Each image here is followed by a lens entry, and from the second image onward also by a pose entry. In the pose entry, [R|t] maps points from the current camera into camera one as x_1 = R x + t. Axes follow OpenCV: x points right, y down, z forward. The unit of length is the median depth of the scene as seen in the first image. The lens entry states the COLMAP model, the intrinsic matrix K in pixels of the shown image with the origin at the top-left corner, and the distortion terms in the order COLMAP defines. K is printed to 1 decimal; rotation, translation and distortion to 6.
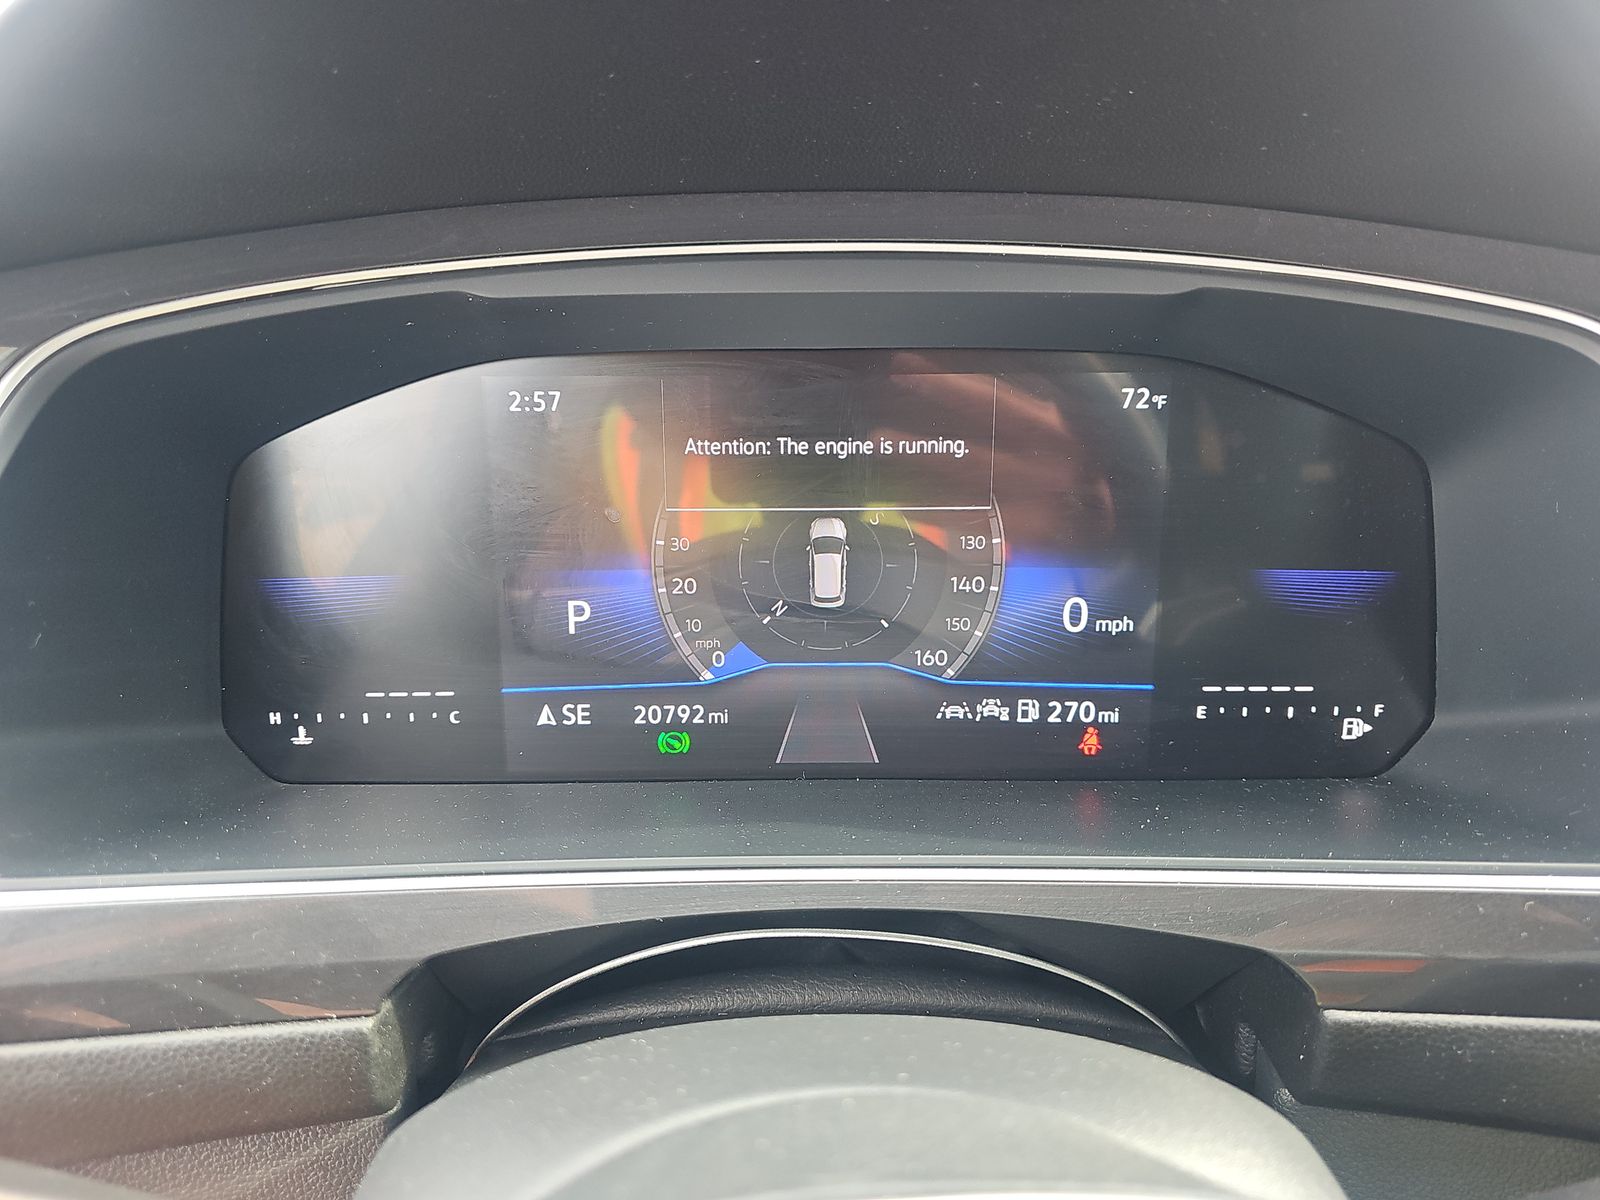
lens RADIAL K [[1072.9, 0, 800.0], [0, 1072.9, 600.0], [0, 0, 1]] dist [0.022744, -0.001174]
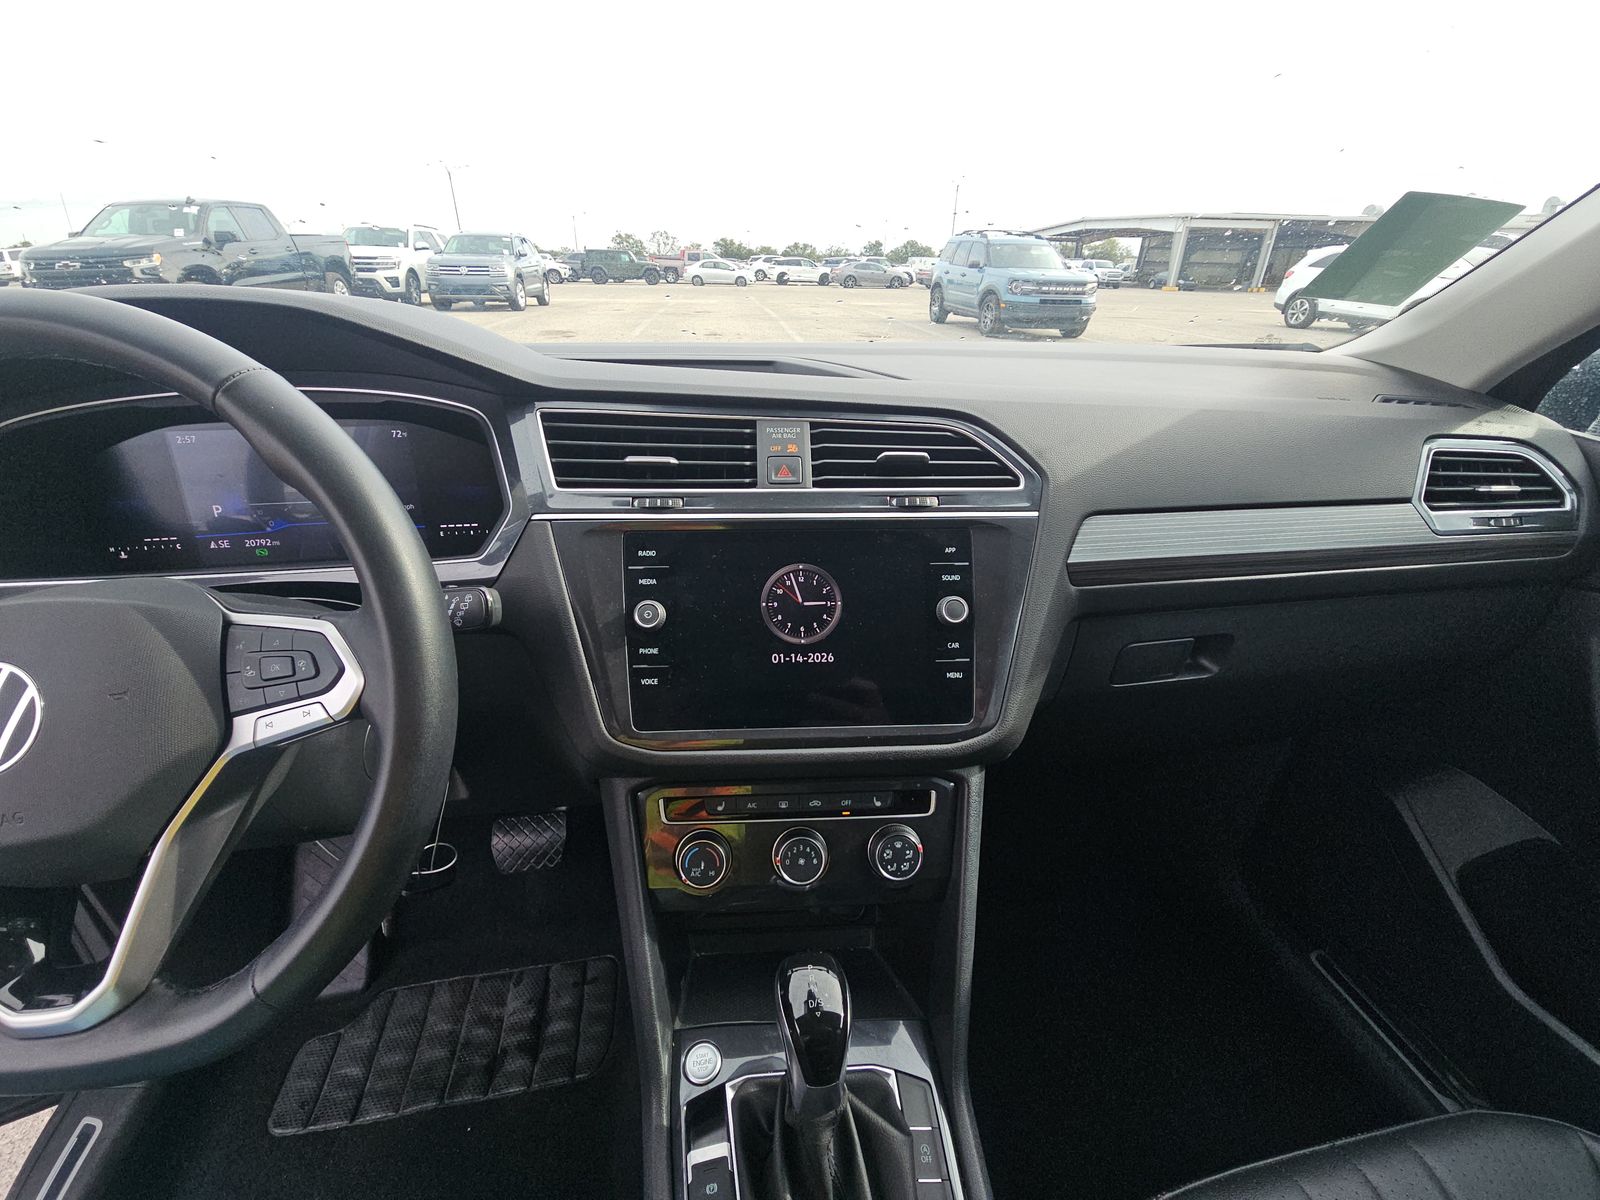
lens RADIAL K [[650.2, 0, 800.0], [0, 650.2, 600.0], [0, 0, 1]] dist [0.000351, -0.000190]
pose [[0.989960, -0.057512, 0.129118, 1.161066], [0.046236, 0.994985, 0.088694, 0.177459], [-0.133571, -0.081834, 0.987655, -1.045274]]
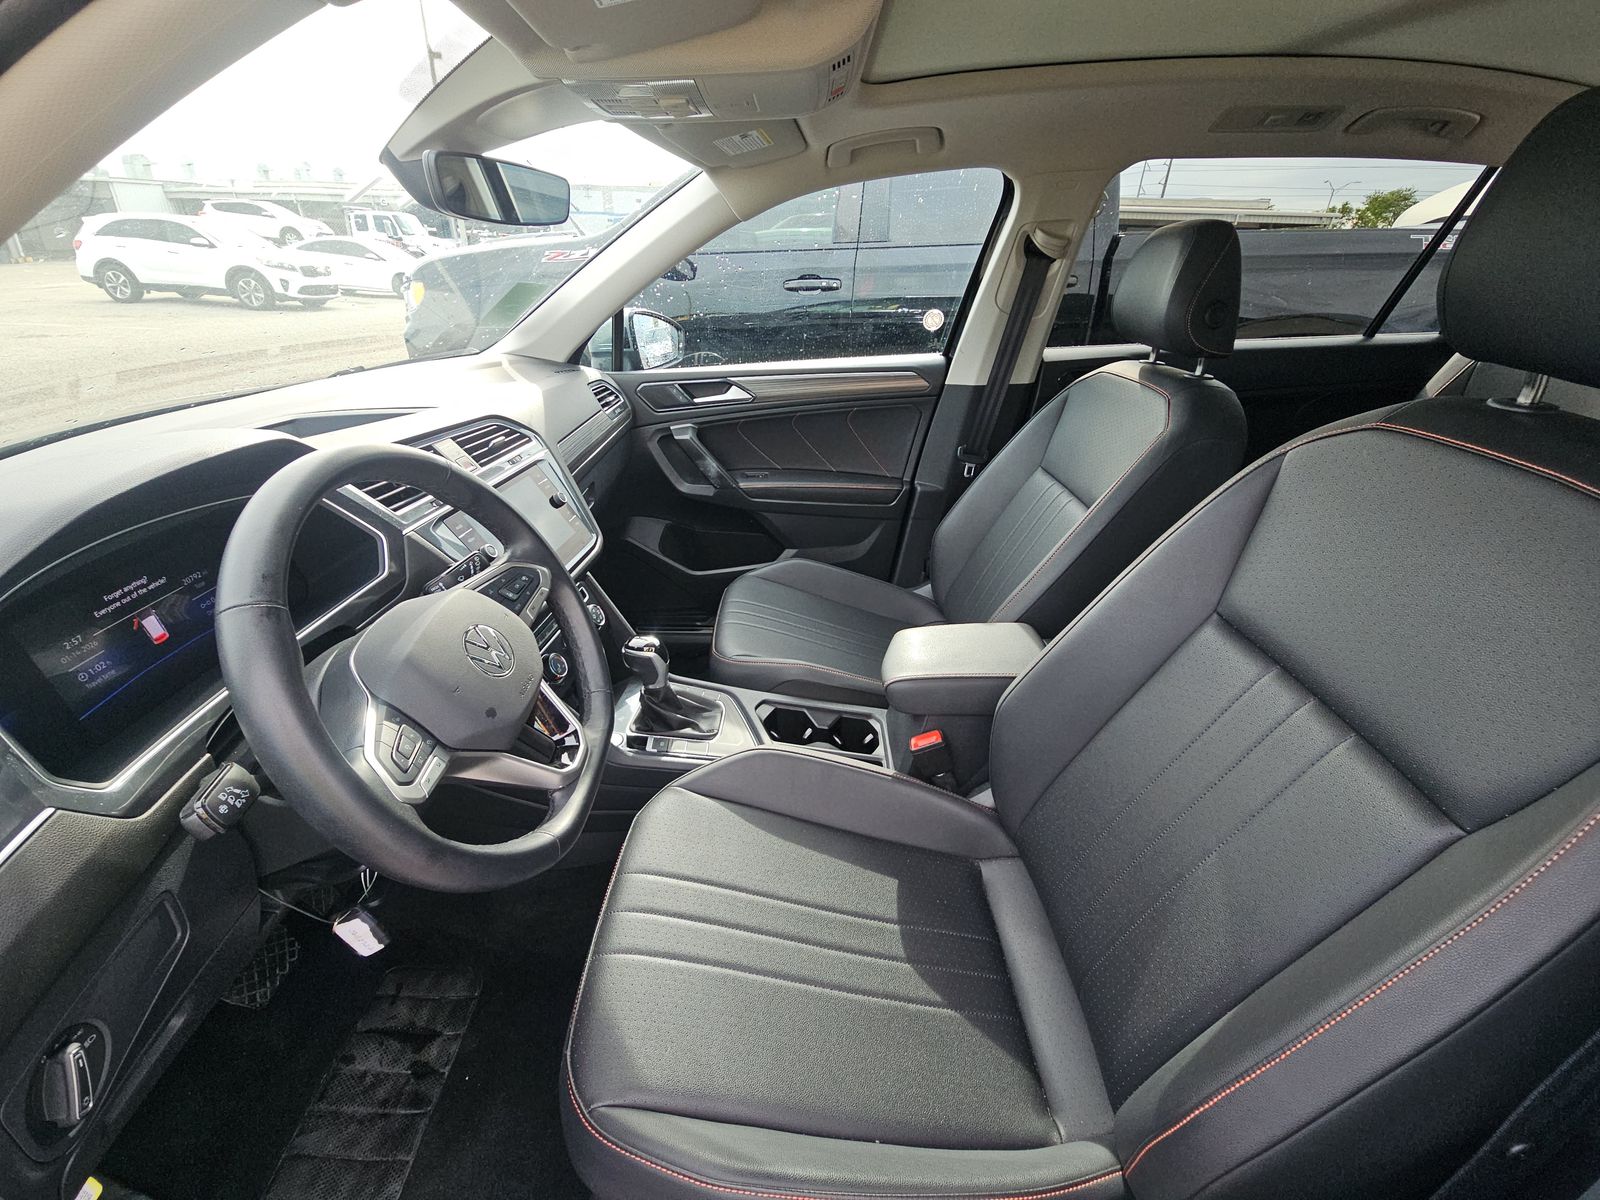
lens RADIAL K [[649.9, 0, 790.5], [0, 649.9, 602.1], [0, 0, 1]] dist [0.012924, -0.009668]
pose [[0.032237, -0.470662, 0.881725, -1.552273], [0.348665, 0.832060, 0.431403, -0.250144], [-0.936693, 0.293519, 0.190926, -1.184576]]
